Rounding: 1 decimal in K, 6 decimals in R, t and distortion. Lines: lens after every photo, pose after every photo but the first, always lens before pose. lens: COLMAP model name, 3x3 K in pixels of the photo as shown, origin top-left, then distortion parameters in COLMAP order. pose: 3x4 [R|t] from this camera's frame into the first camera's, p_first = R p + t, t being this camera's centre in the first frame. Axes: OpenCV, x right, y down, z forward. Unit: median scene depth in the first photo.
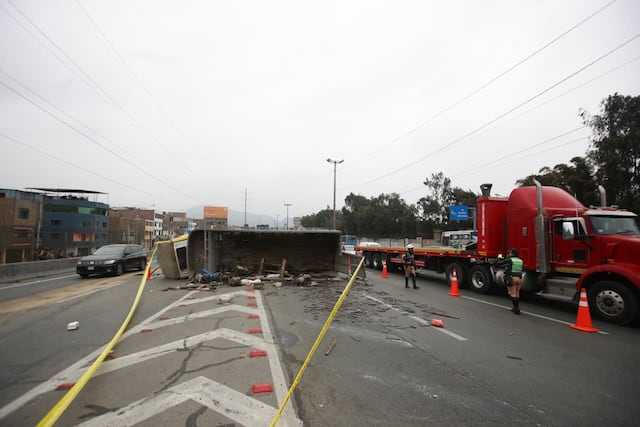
lens RADIAL K [[299.0, 0, 321.2], [0, 299.0, 226.5], [0, 0, 1]] dist [0.003011, 0.000420]
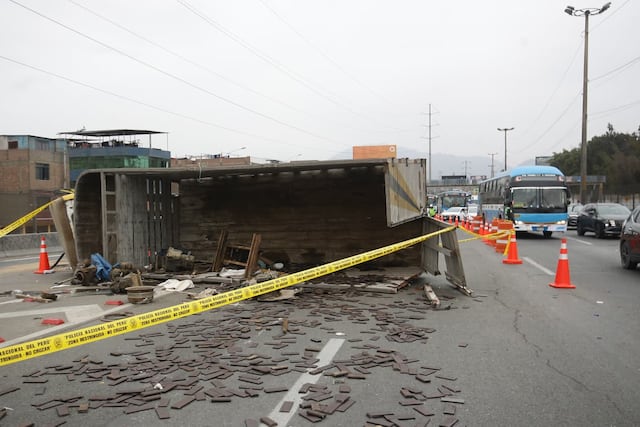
lens RADIAL K [[601.7, 0, 320.2], [0, 601.7, 213.3], [0, 0, 1]] dist [-0.000633, 0.002548]
pose [[0.897273, -0.020030, -0.441022, 0.075124], [0.043048, 0.998179, 0.042248, 0.011690], [0.439373, -0.056893, 0.896501, 0.069853]]
